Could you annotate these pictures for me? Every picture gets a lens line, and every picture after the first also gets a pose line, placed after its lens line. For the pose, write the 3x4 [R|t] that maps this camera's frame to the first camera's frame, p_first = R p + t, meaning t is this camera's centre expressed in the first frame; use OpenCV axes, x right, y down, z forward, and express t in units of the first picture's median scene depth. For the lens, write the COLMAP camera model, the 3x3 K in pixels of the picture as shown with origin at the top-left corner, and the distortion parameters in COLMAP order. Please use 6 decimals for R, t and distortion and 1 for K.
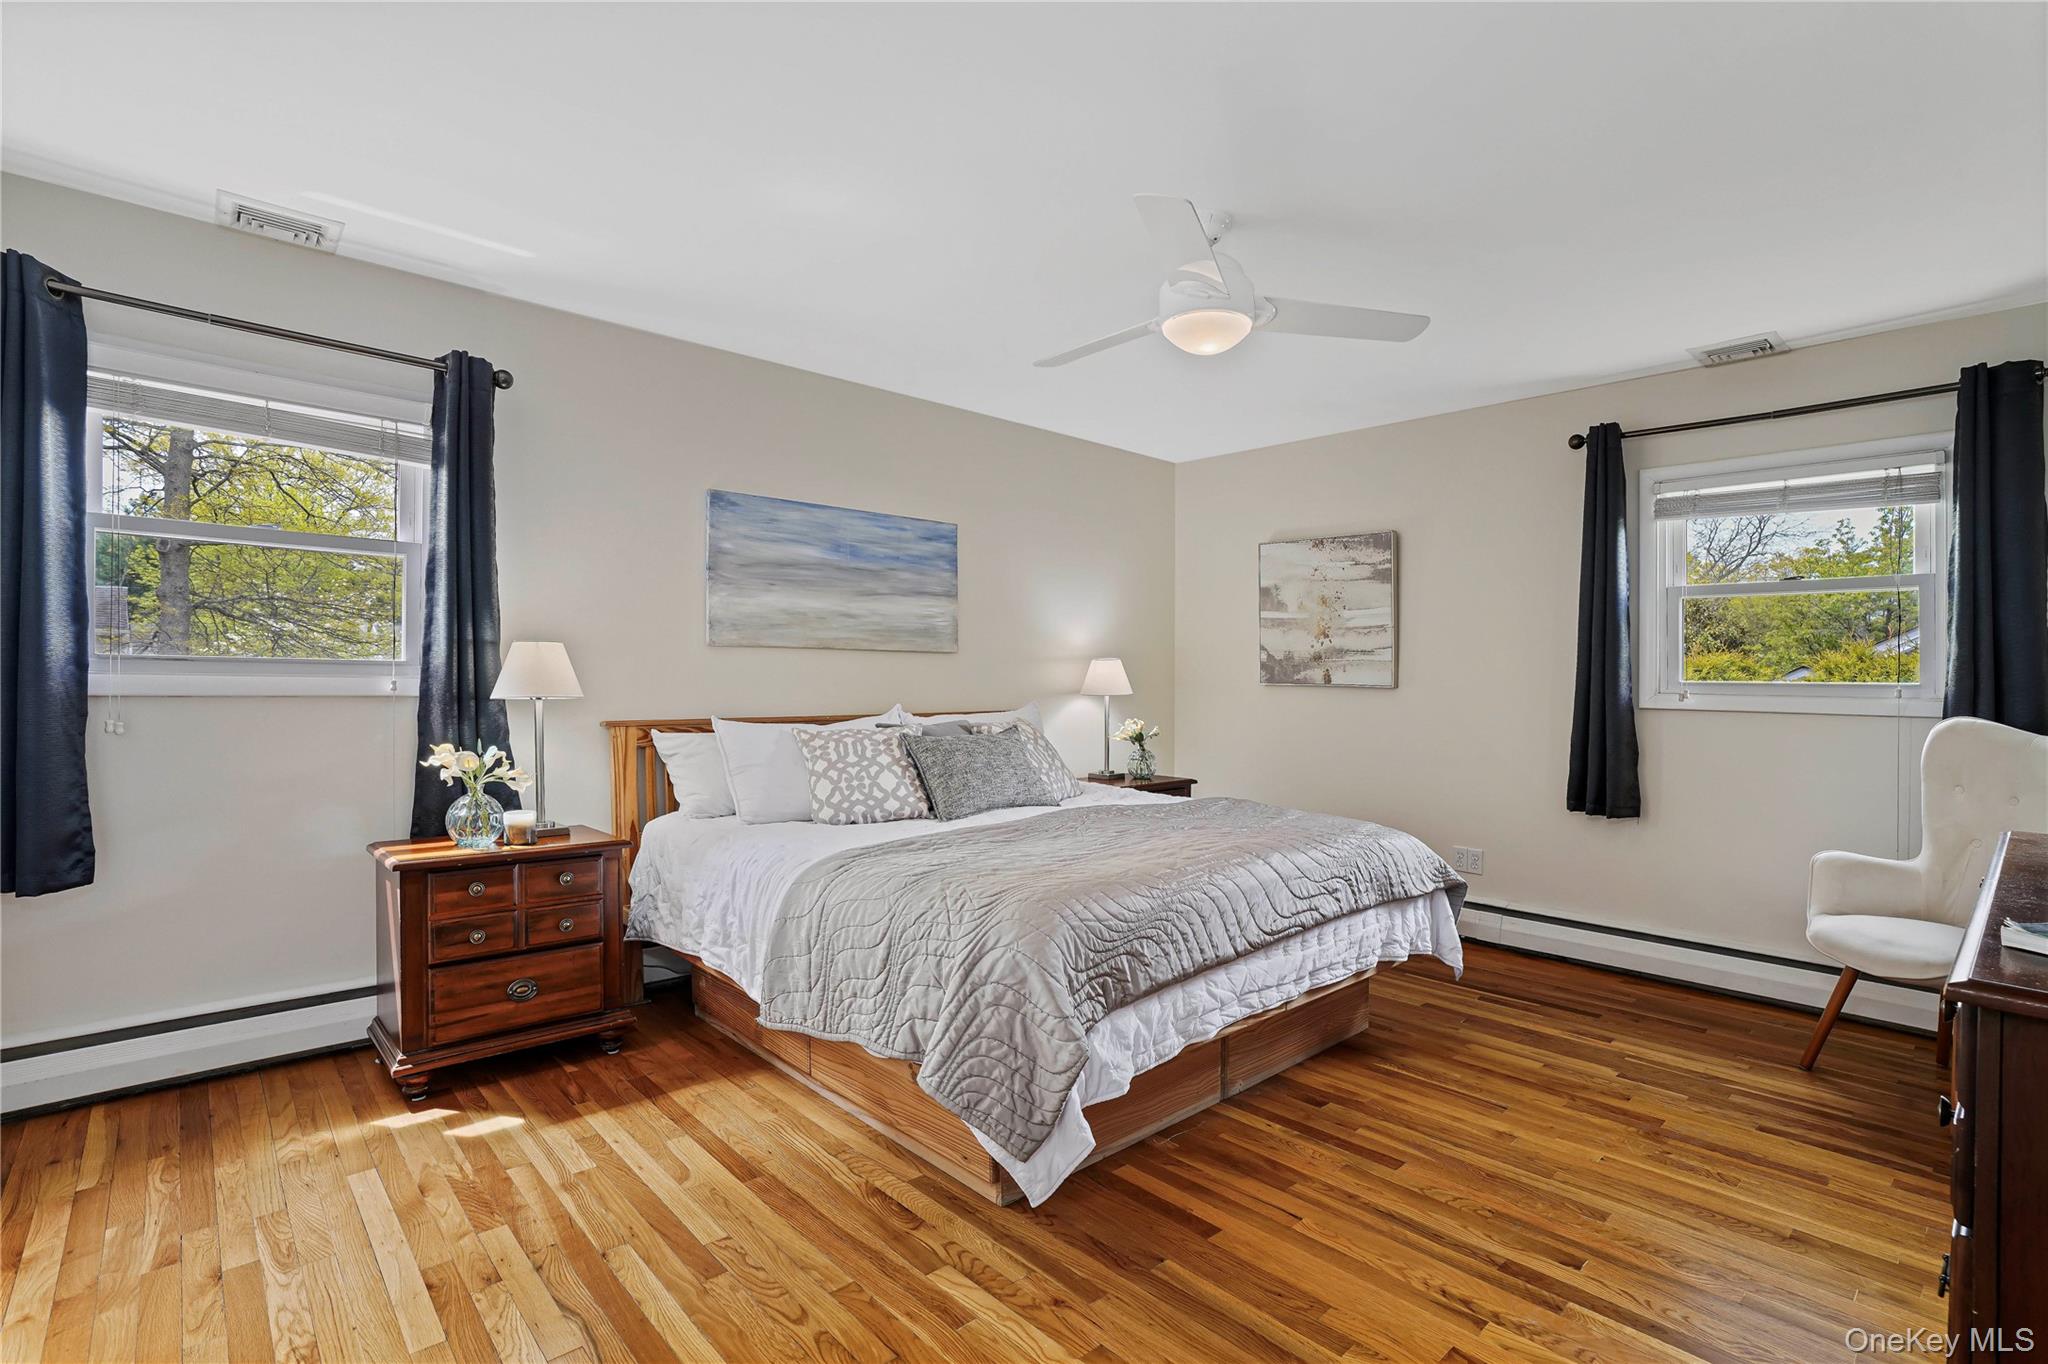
lens RADIAL K [[944.9, 0, 1040.2], [0, 944.9, 681.2], [0, 0, 1]] dist [-0.030186, 0.005911]
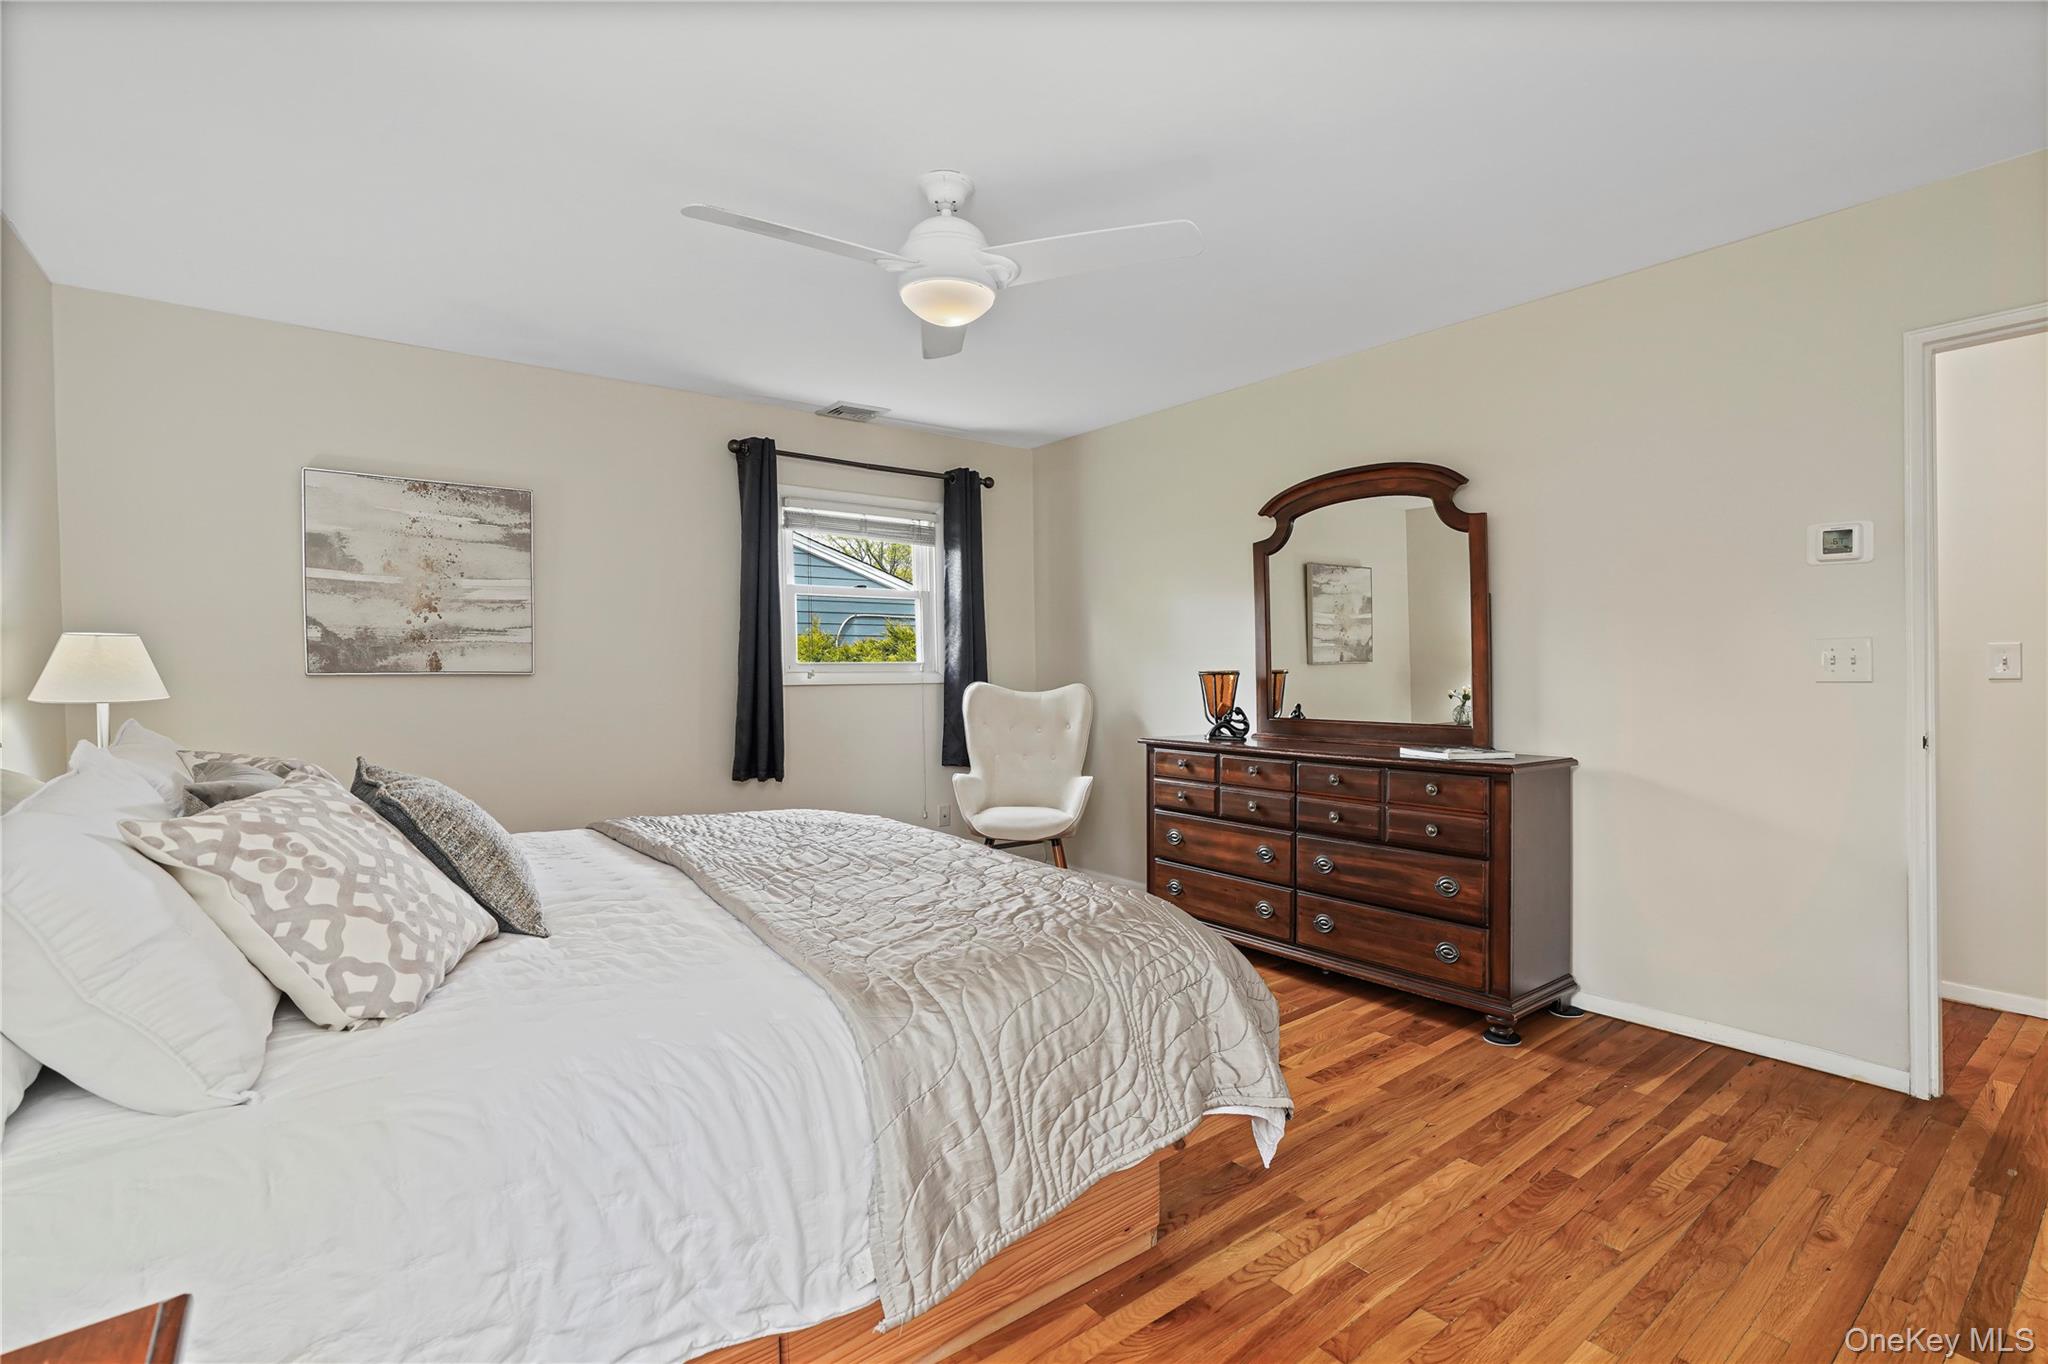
lens RADIAL K [[944.9, 0, 1037.3], [0, 944.9, 671.9], [0, 0, 1]] dist [-0.030186, 0.005911]
pose [[0.110602, -0.023833, 0.993579, -0.409245], [0.009772, 0.999690, 0.022892, -0.009778], [-0.993817, 0.007177, 0.110800, 0.433736]]
